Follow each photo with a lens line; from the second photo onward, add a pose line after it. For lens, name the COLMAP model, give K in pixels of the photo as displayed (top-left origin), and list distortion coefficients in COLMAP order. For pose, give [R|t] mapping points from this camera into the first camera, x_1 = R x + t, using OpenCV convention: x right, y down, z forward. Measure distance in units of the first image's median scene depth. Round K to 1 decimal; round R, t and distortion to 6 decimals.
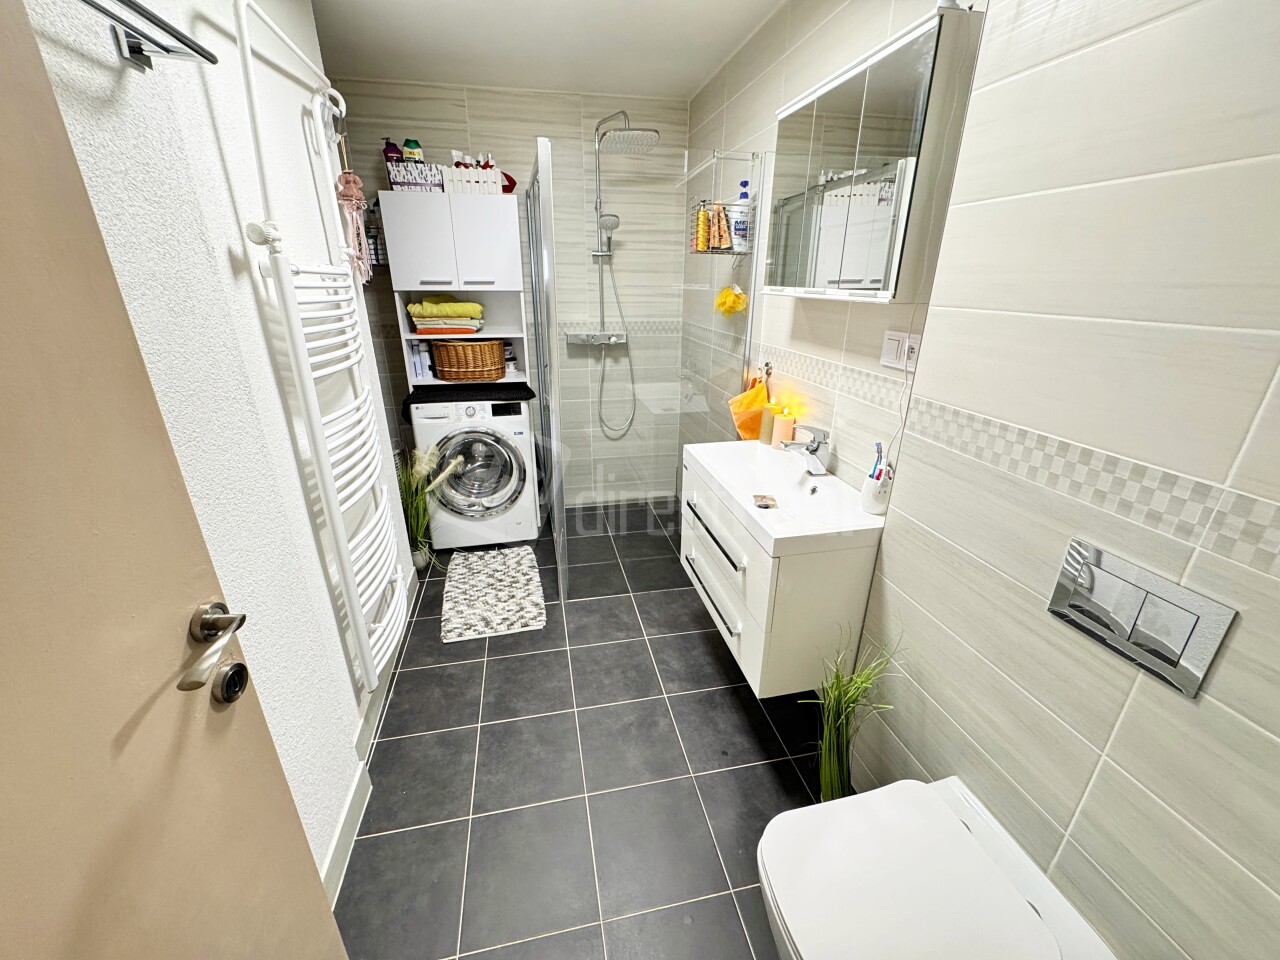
lens RADIAL K [[514.6, 0, 637.4], [0, 514.6, 476.9], [0, 0, 1]] dist [-0.005155, 0.000973]
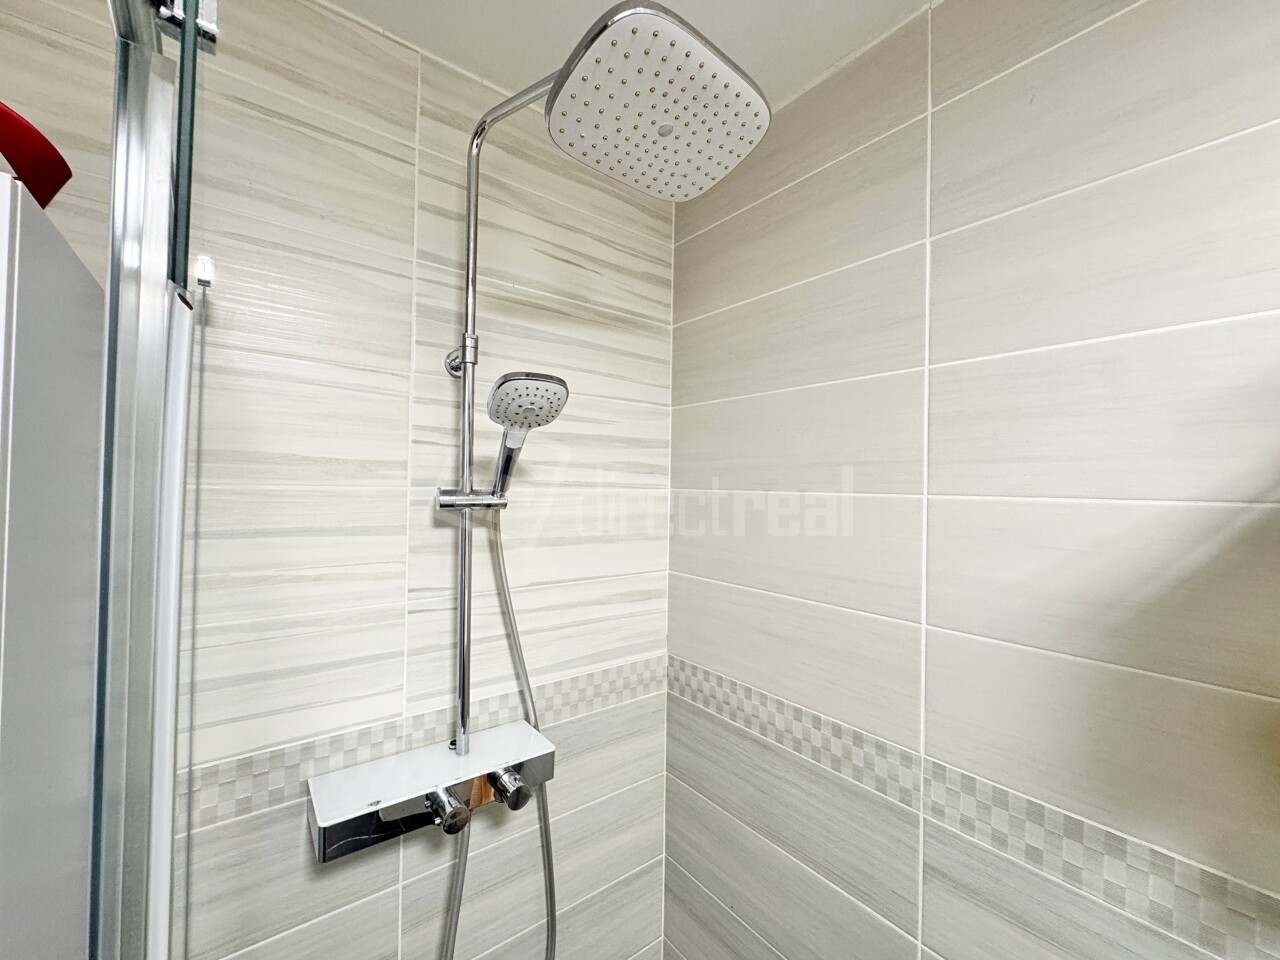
lens RADIAL K [[514.6, 0, 641.6], [0, 514.6, 481.5], [0, 0, 1]] dist [-0.005155, 0.000973]
pose [[0.898412, 0.013715, 0.438939, -0.103391], [0.155178, 0.925118, -0.346521, -0.300110], [-0.410823, 0.379432, 0.829009, 0.656174]]
